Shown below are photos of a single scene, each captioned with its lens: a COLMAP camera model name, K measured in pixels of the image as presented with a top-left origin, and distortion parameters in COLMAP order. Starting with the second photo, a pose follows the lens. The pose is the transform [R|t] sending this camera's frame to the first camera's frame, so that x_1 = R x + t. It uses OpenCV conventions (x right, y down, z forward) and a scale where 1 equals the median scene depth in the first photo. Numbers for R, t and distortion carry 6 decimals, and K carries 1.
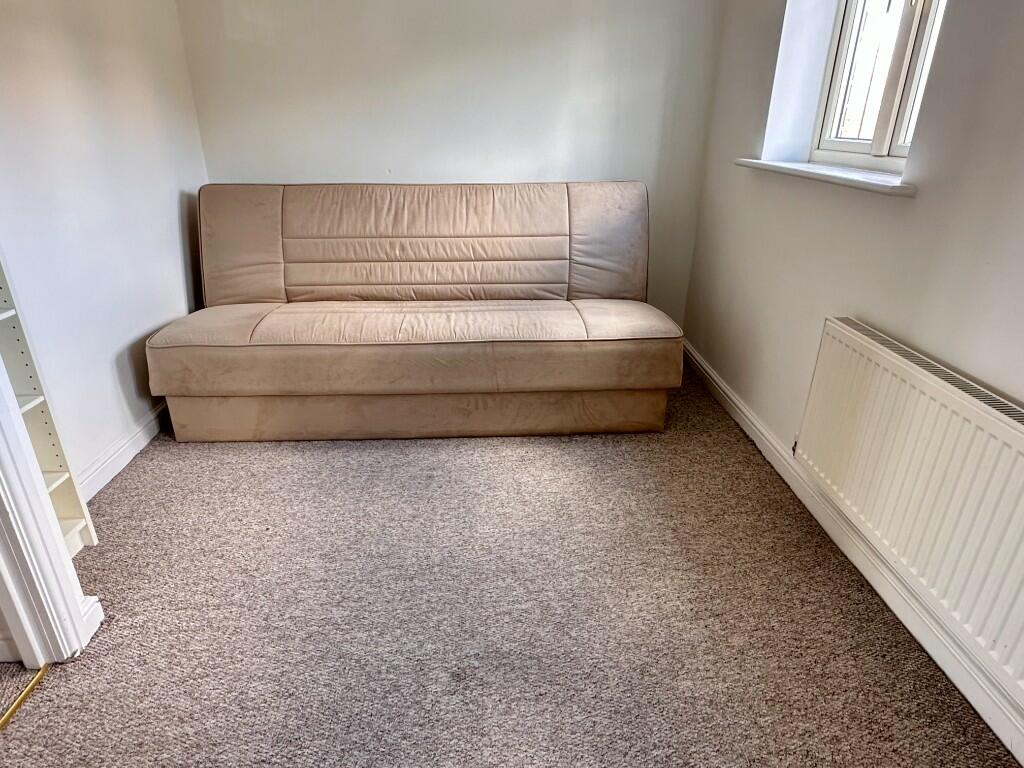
lens RADIAL K [[608.6, 0, 508.0], [0, 608.6, 393.5], [0, 0, 1]] dist [-0.002683, -0.000494]
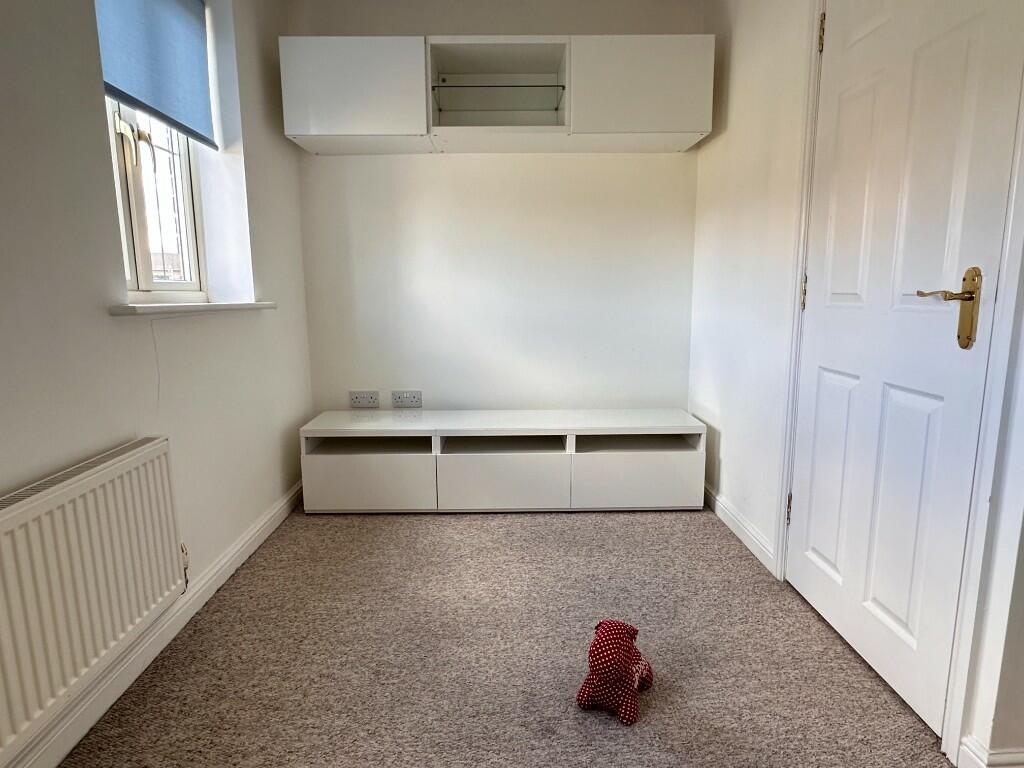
lens RADIAL K [[608.6, 0, 508.0], [0, 608.6, 393.5], [0, 0, 1]] dist [-0.002683, -0.000494]
pose [[-0.999834, -0.005966, 0.017229, -0.024893], [0.004648, 0.830300, 0.557297, -0.614389], [-0.017630, 0.557285, -0.830134, 1.554227]]
